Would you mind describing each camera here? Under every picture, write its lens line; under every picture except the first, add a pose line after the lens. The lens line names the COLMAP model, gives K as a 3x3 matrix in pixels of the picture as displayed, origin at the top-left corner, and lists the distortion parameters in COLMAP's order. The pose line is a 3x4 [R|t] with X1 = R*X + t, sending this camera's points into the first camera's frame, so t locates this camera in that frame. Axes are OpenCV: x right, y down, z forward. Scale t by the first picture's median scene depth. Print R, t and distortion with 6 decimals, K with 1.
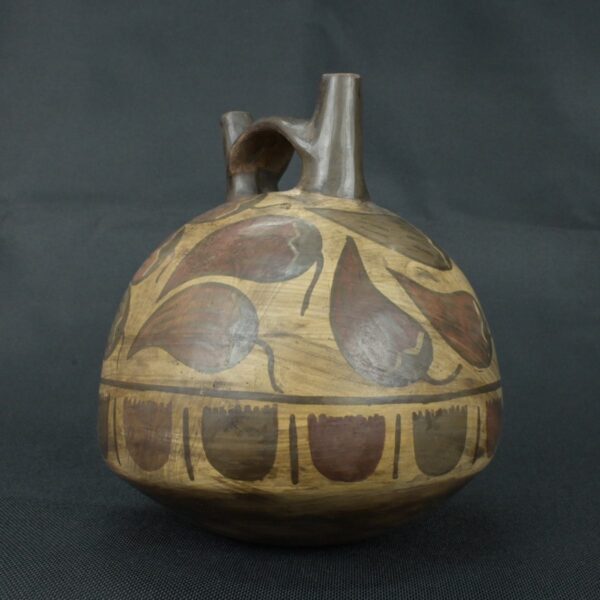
lens RADIAL K [[808.8, 0, 300.0], [0, 808.8, 300.0], [0, 0, 1]] dist [-0.003283, 0.028464]
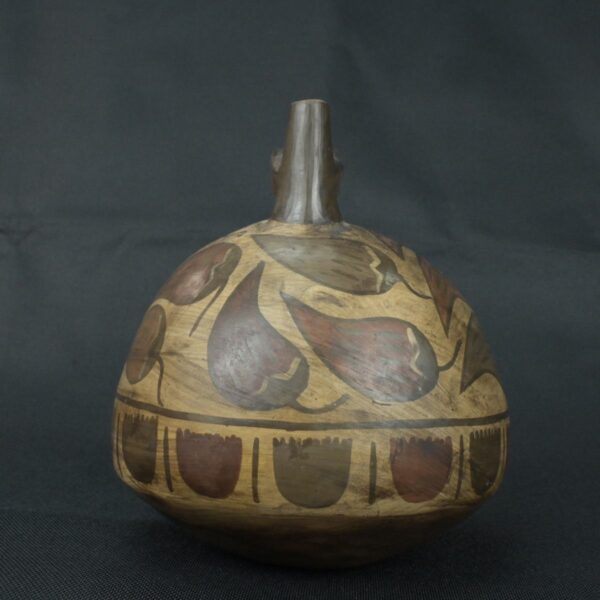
lens RADIAL K [[808.8, 0, 300.0], [0, 808.8, 300.0], [0, 0, 1]] dist [-0.003283, 0.028464]
pose [[0.810620, 0.007061, -0.585529, 0.744356], [-0.024480, 0.999462, -0.021838, -0.009104], [0.585060, 0.032037, 0.810357, 0.210916]]
